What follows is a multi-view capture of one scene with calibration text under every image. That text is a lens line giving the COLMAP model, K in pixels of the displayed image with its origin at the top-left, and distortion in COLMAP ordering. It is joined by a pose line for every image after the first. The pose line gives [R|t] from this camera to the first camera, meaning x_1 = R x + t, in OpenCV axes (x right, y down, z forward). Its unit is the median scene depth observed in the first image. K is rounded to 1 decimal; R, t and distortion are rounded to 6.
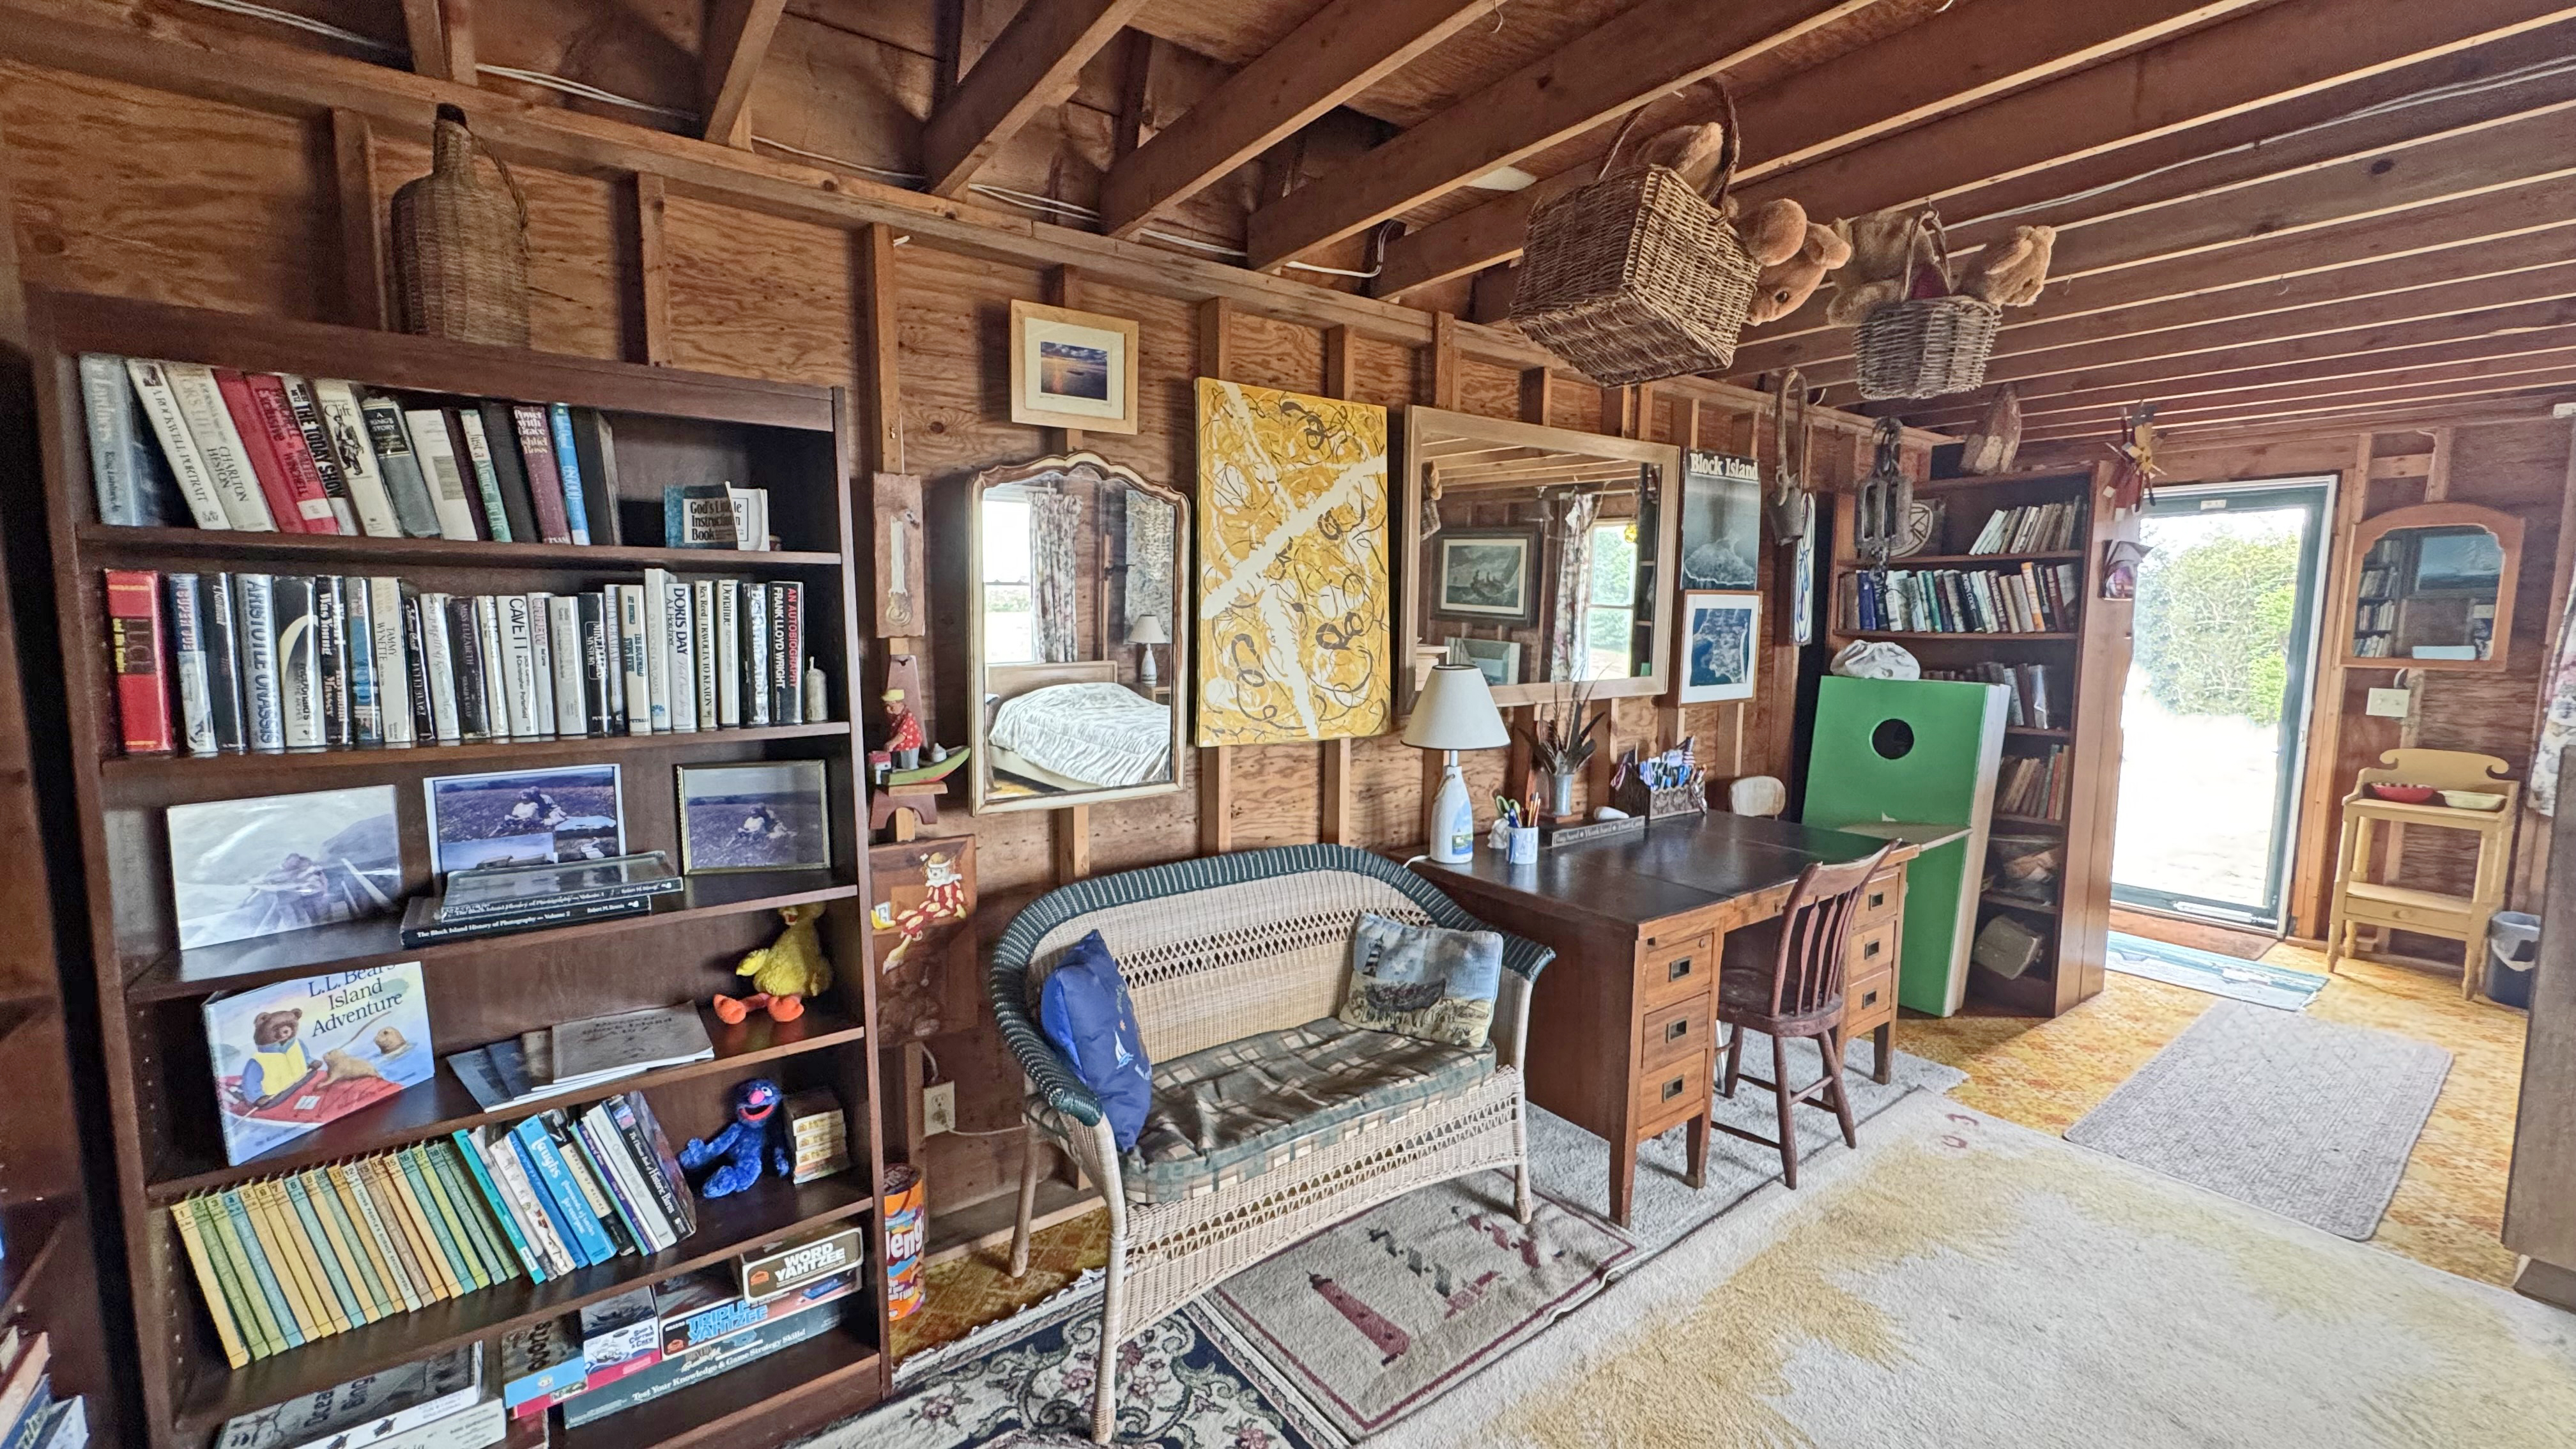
lens RADIAL K [[1032.8, 0, 1281.5], [0, 1032.8, 725.9], [0, 0, 1]] dist [-0.001750, 0.000369]
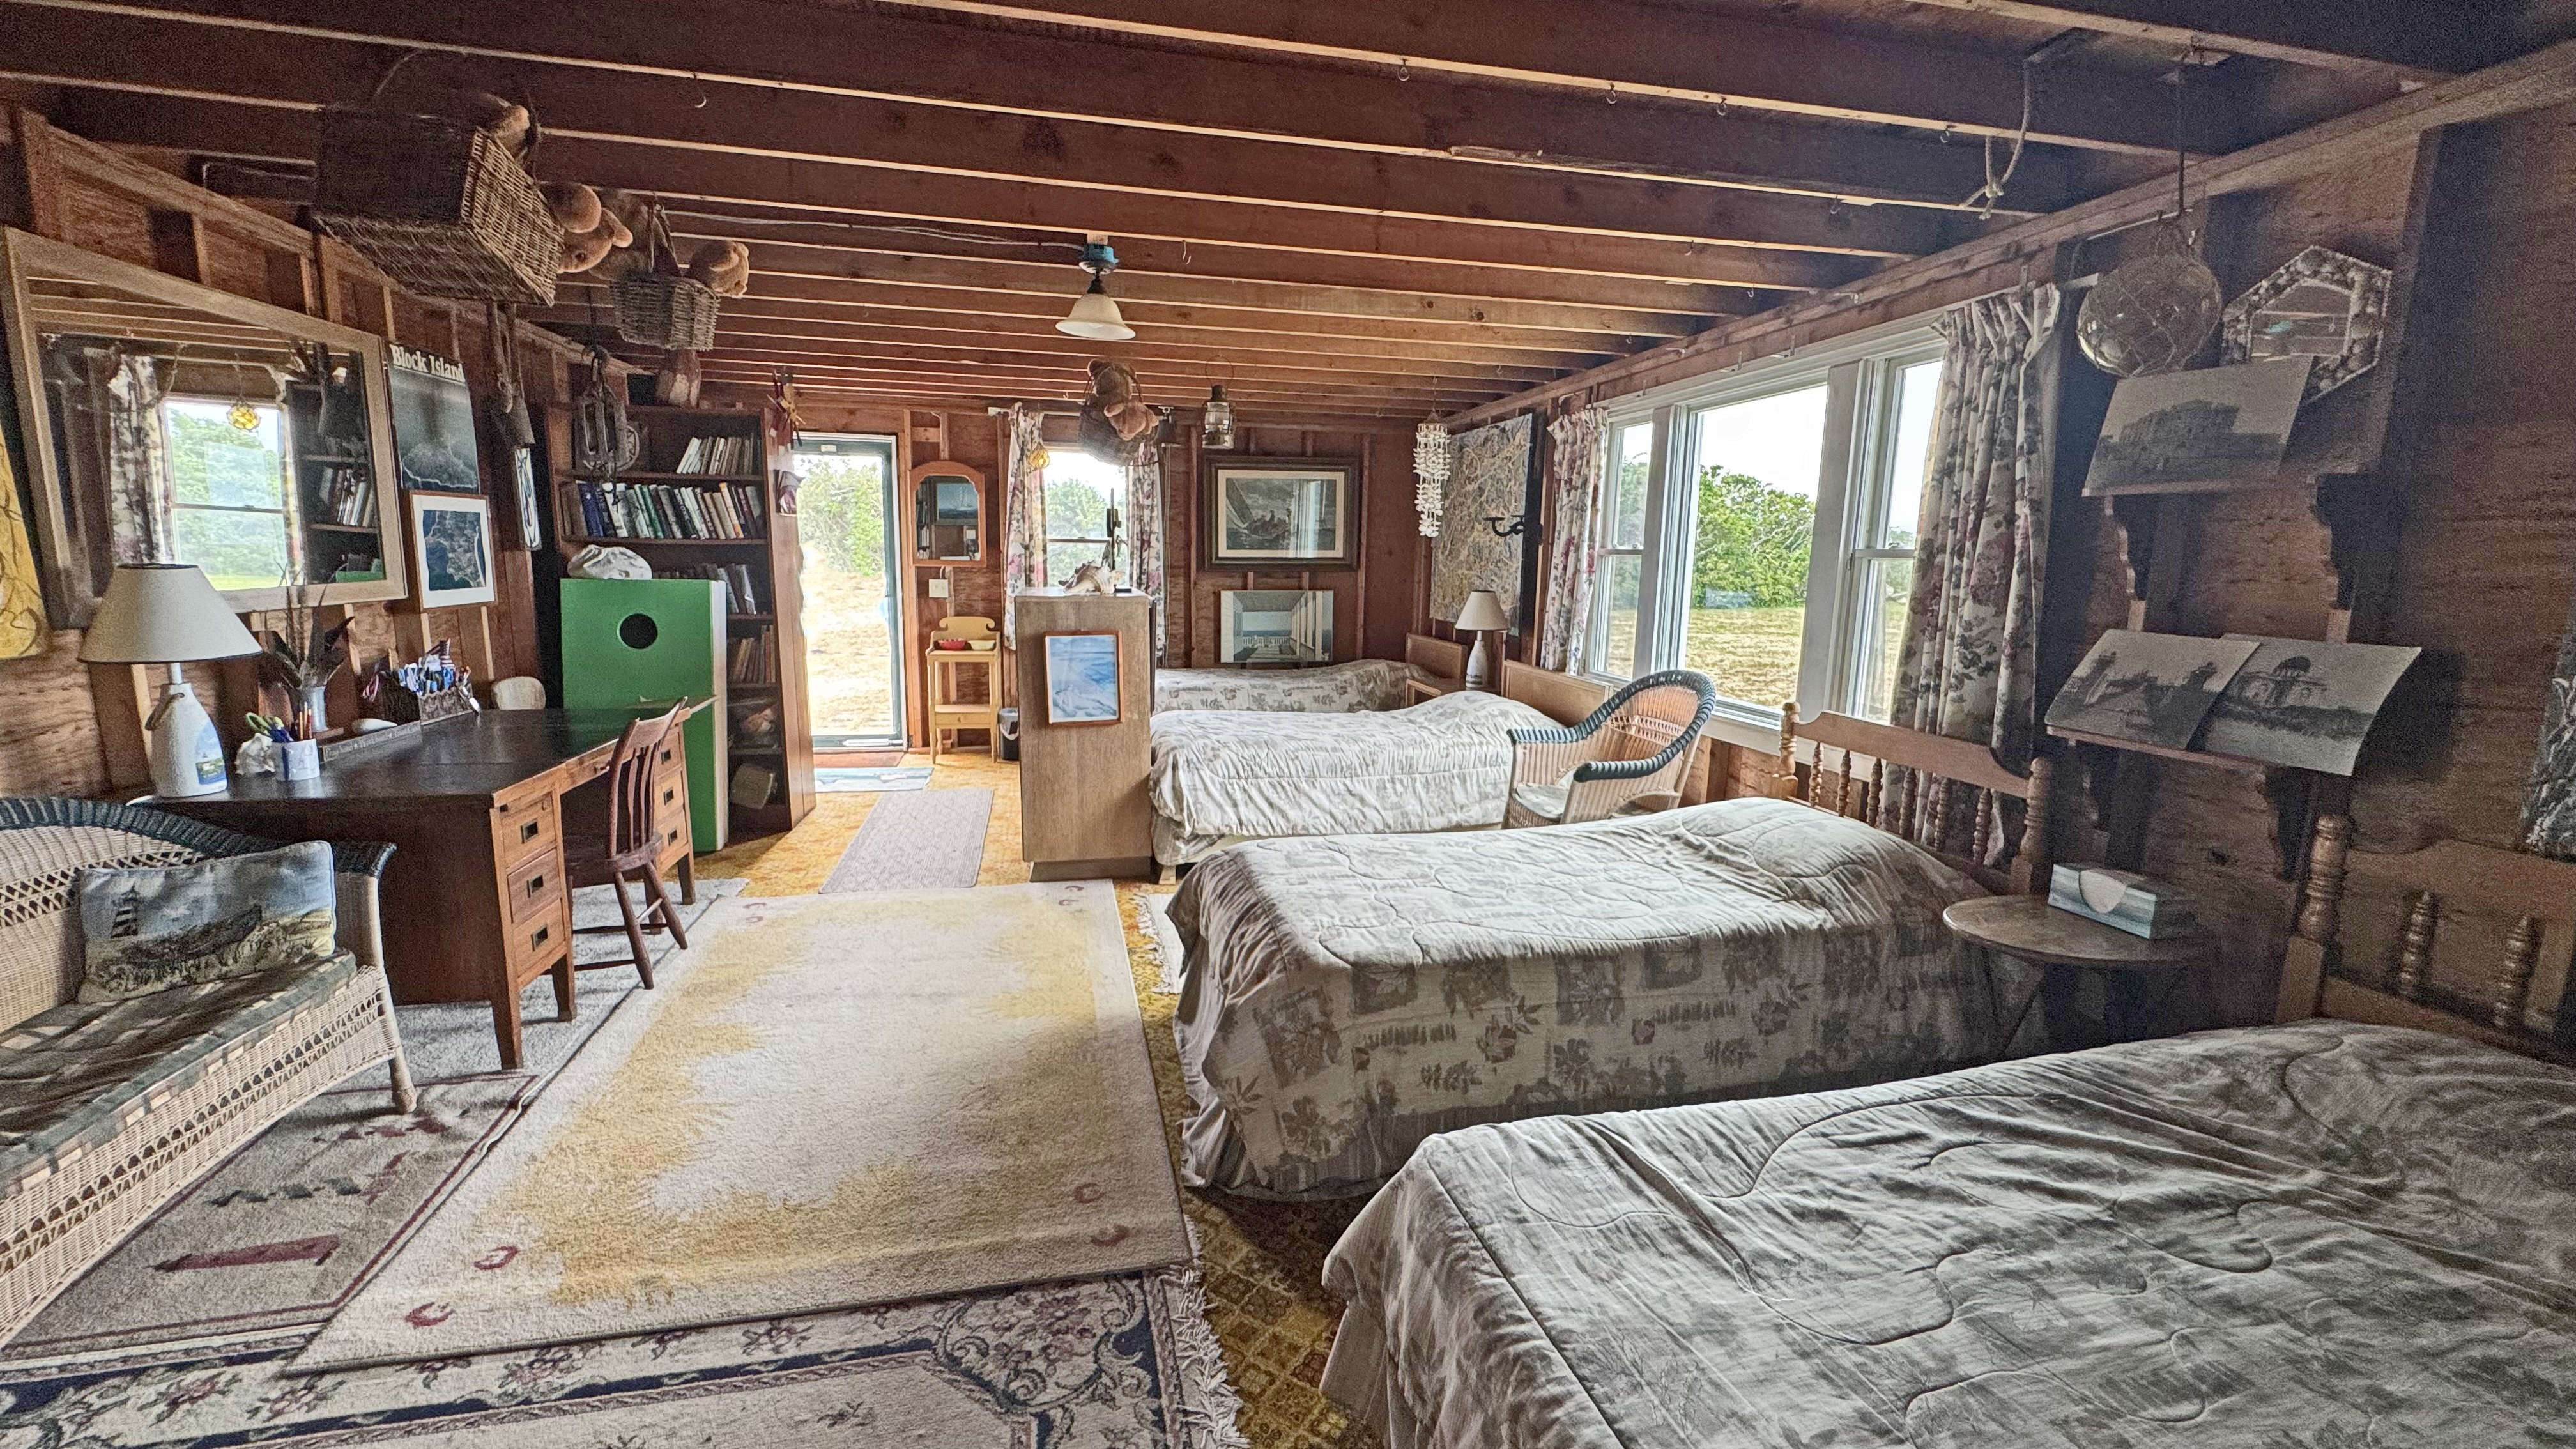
lens RADIAL K [[1032.8, 0, 1289.2], [0, 1032.8, 718.1], [0, 0, 1]] dist [-0.001750, 0.000369]
pose [[0.402168, -0.143825, 0.904199, -0.212835], [0.080955, 0.989302, 0.121355, 0.034216], [-0.911980, 0.024395, 0.409509, -0.163735]]
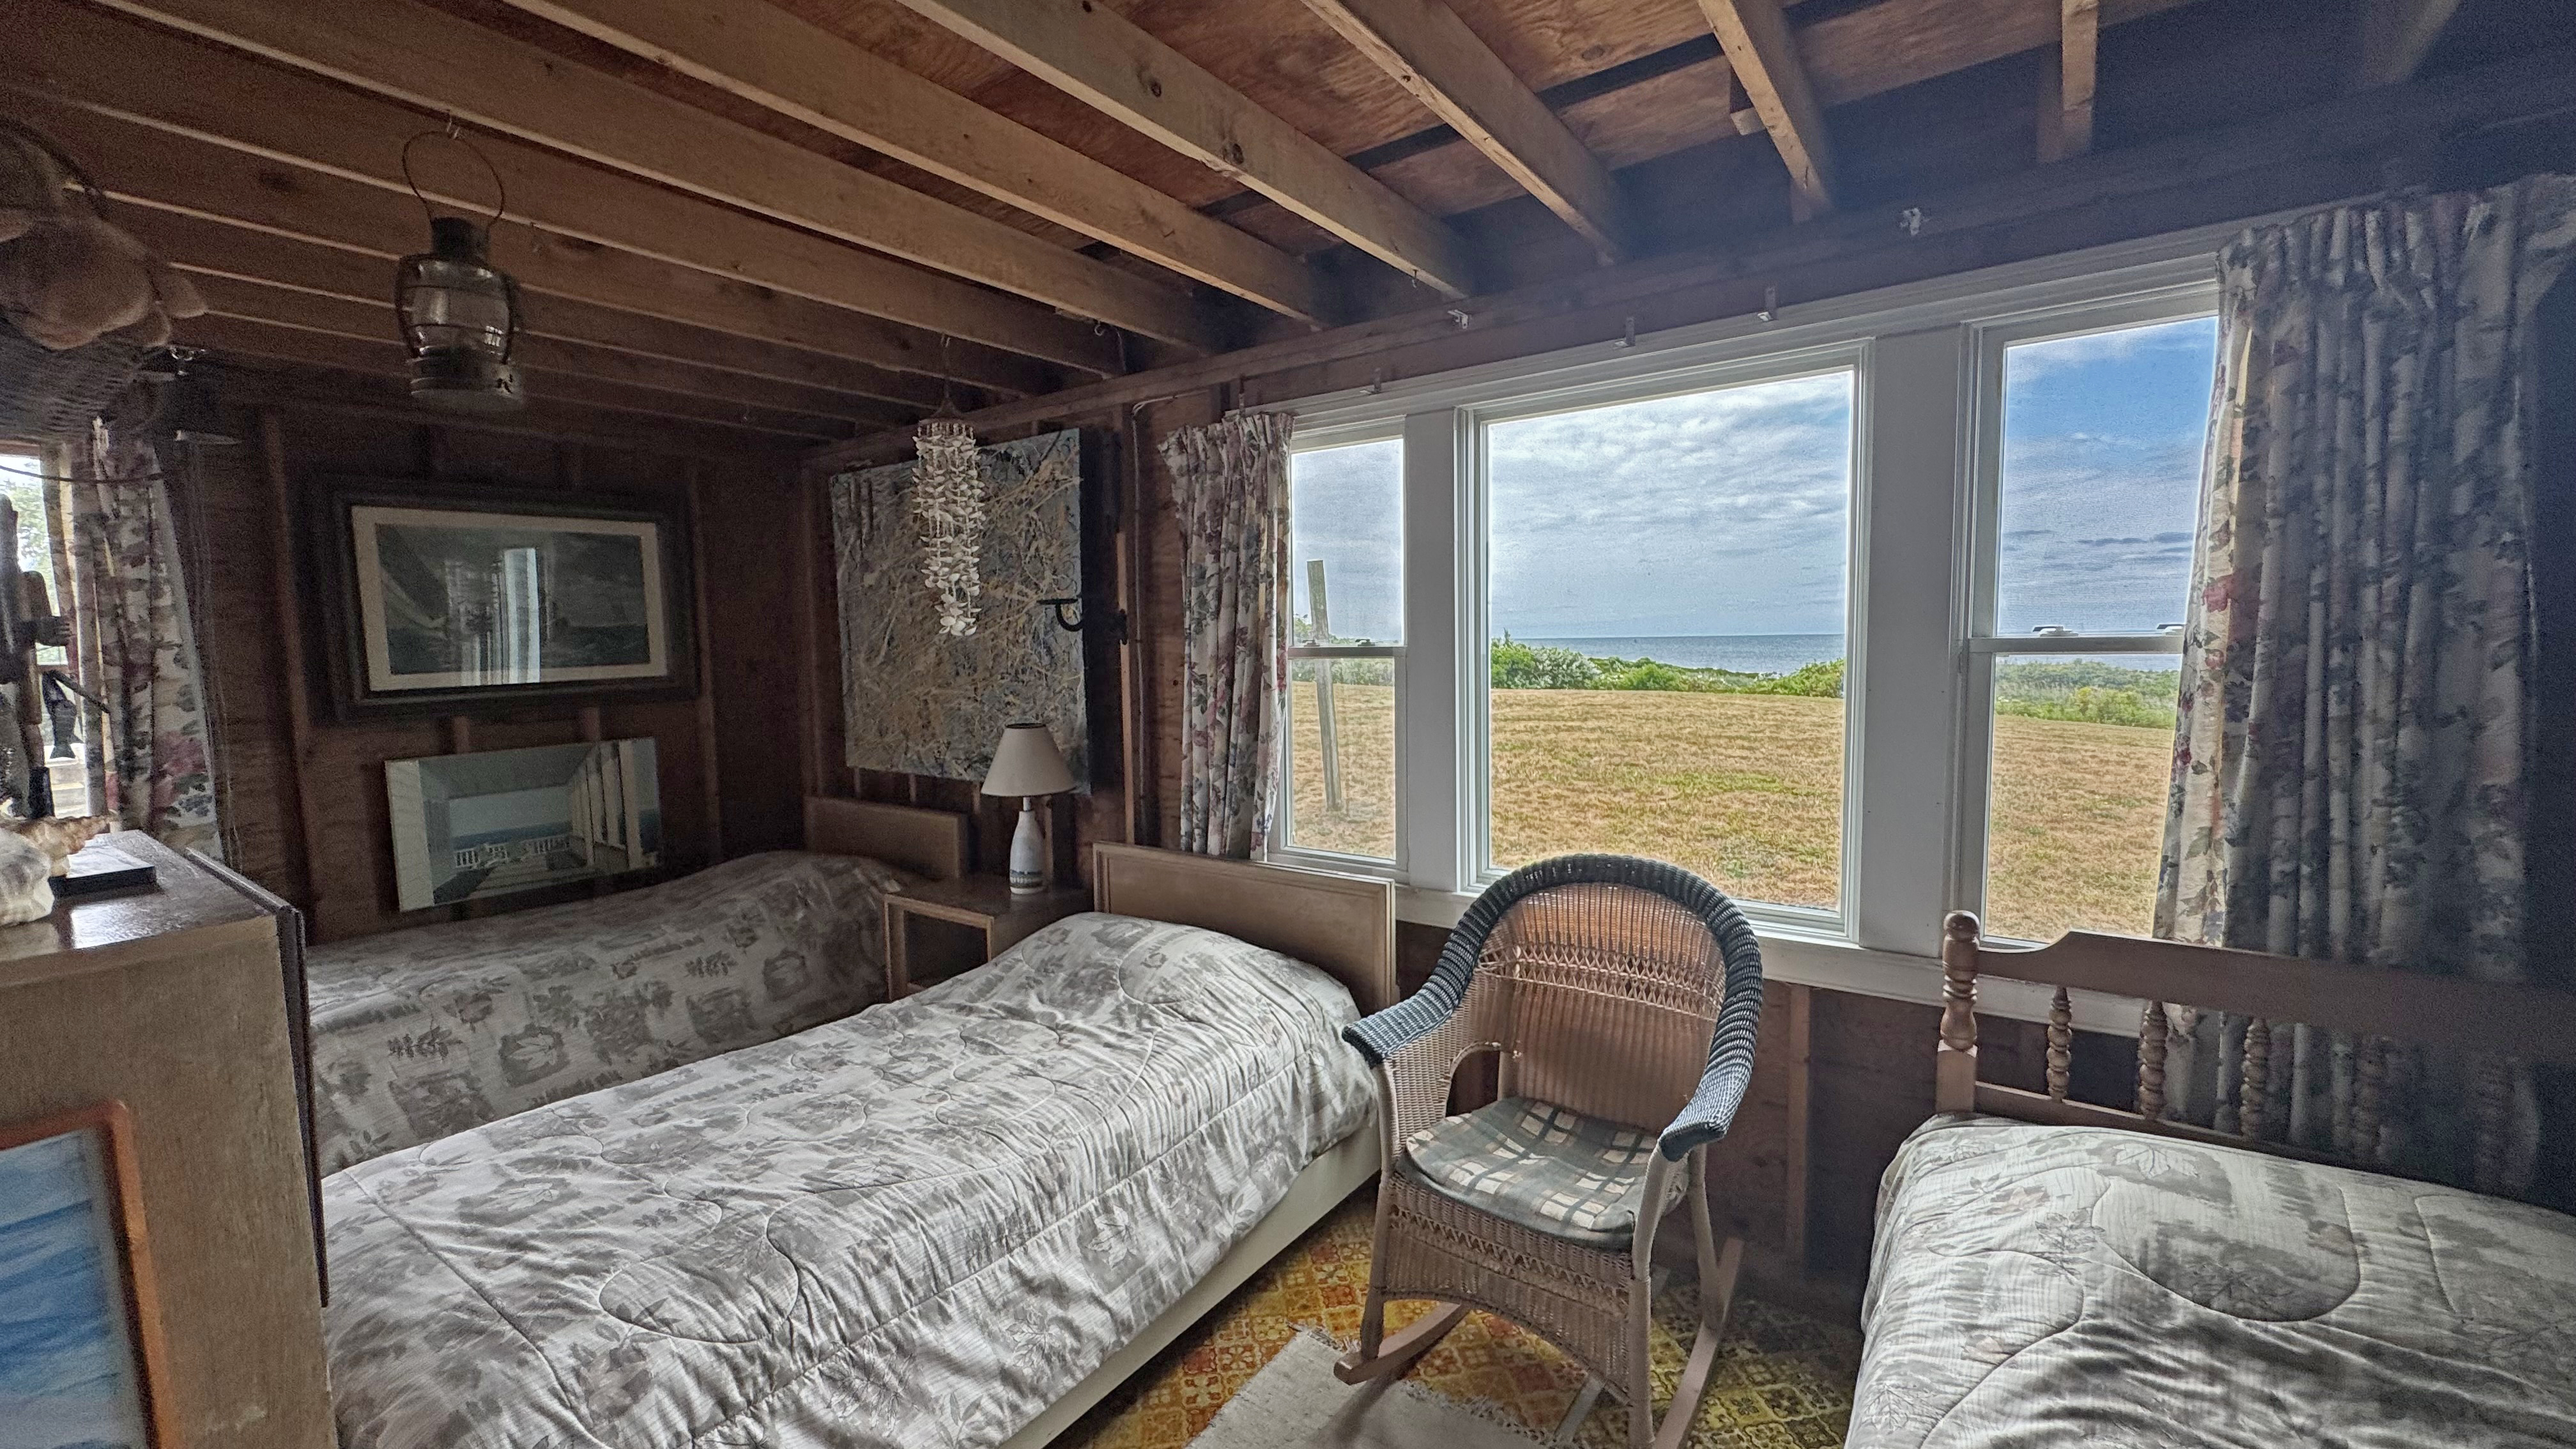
lens RADIAL K [[1032.8, 0, 1293.5], [0, 1032.8, 722.4], [0, 0, 1]] dist [-0.001750, 0.000369]
pose [[-0.307746, -0.075170, 0.948495, 0.810677], [0.117880, 0.986182, 0.116403, -0.058767], [-0.944138, 0.147631, -0.294632, 0.505481]]
